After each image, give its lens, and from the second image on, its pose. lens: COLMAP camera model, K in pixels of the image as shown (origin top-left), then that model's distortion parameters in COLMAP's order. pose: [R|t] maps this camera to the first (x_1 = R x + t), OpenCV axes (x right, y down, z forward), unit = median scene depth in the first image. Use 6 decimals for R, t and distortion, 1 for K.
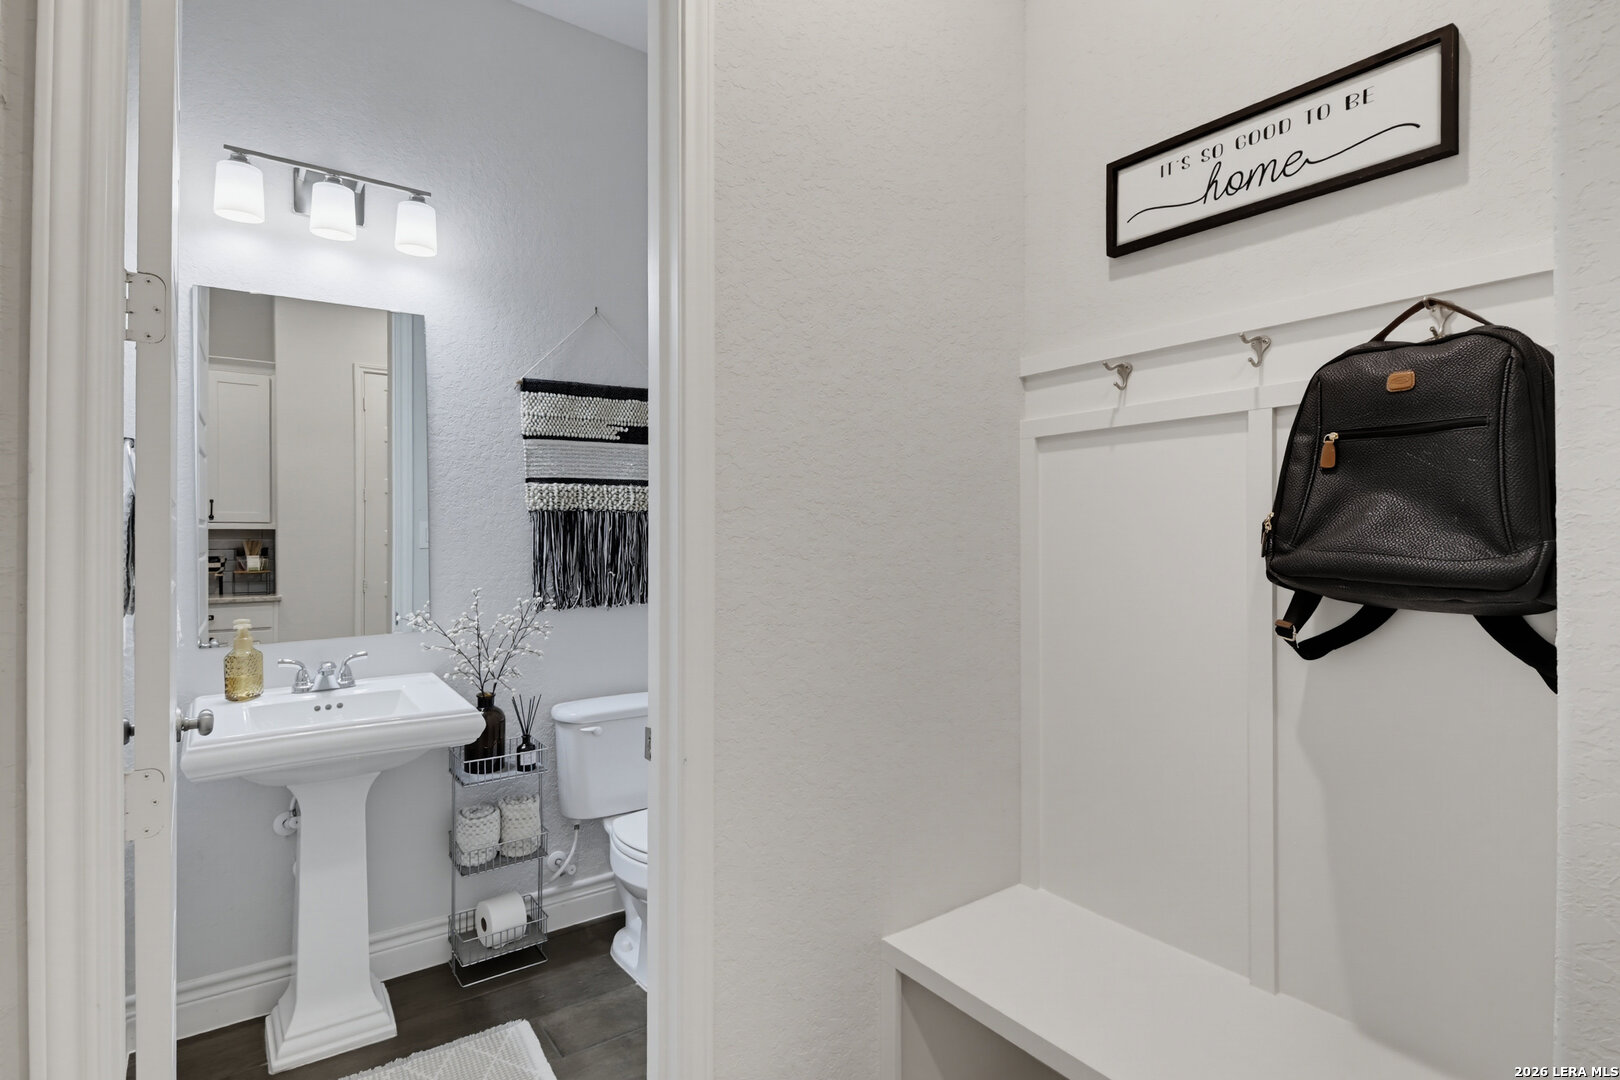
lens RADIAL K [[797.5, 0, 820.1], [0, 797.5, 529.7], [0, 0, 1]] dist [-0.001324, -0.001482]
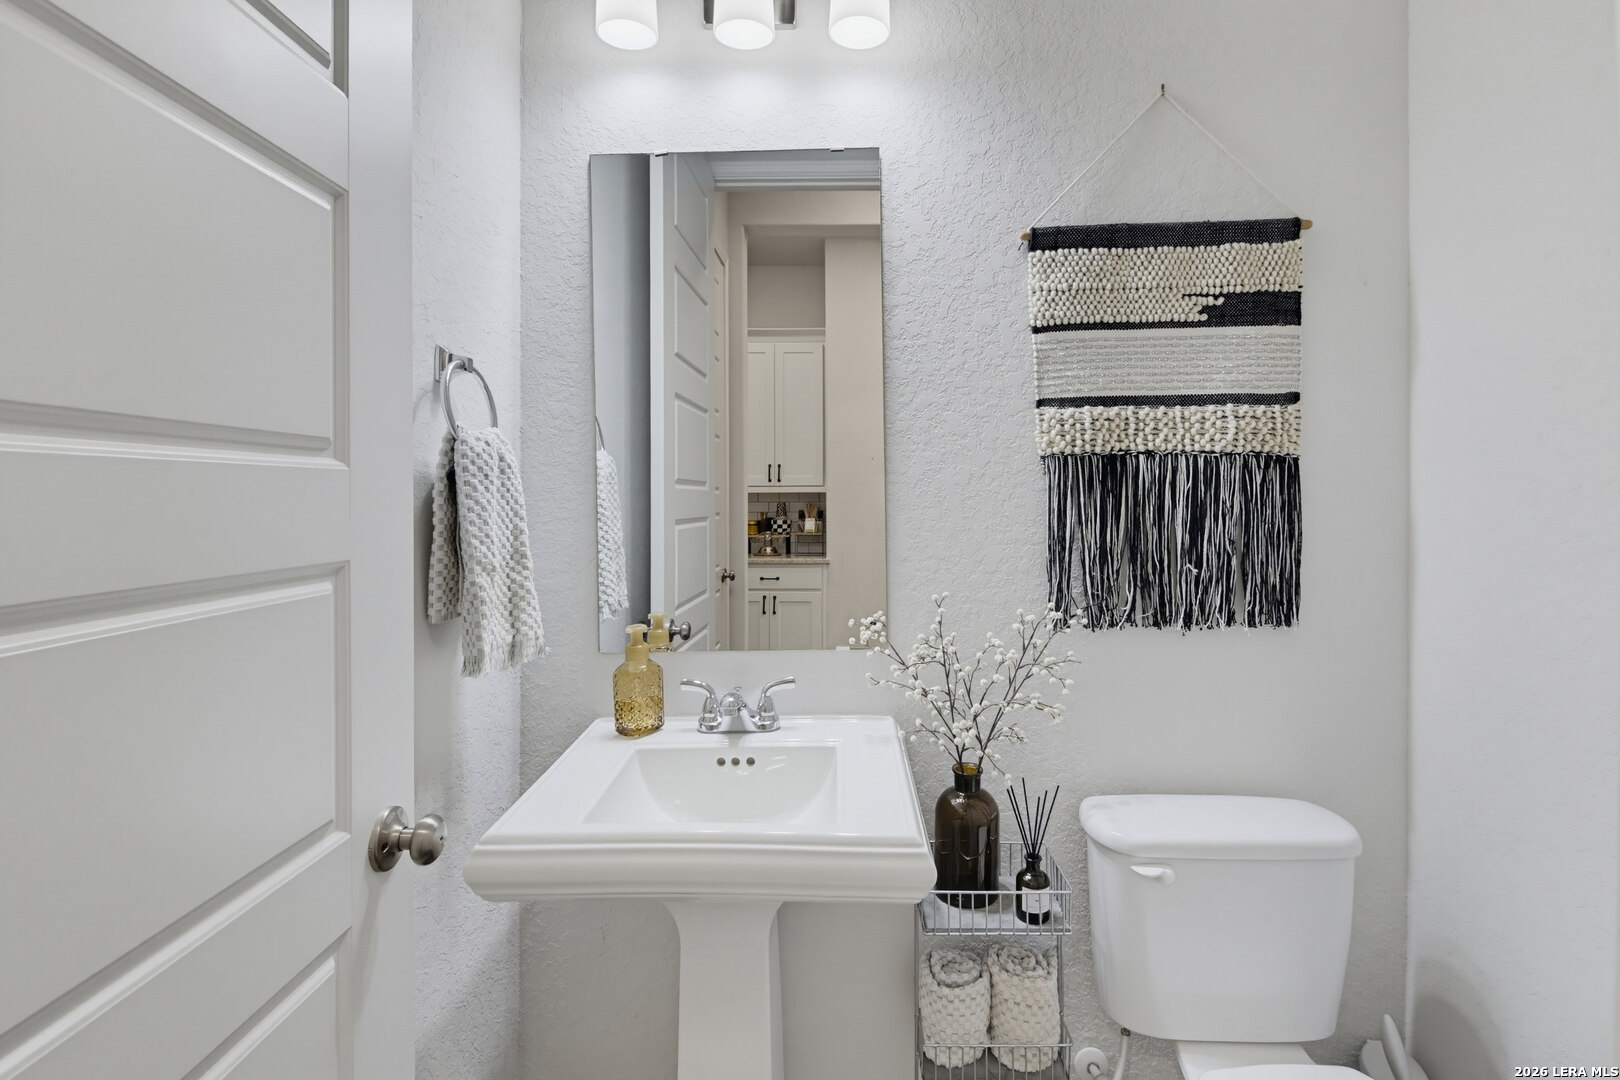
lens RADIAL K [[847.1, 0, 816.0], [0, 847.1, 505.1], [0, 0, 1]] dist [0.011063, -0.000340]
pose [[0.796559, 0.004570, -0.604544, -0.119794], [0.004046, 0.999909, 0.012890, 0.003545], [0.604547, -0.012713, 0.796468, 0.400123]]
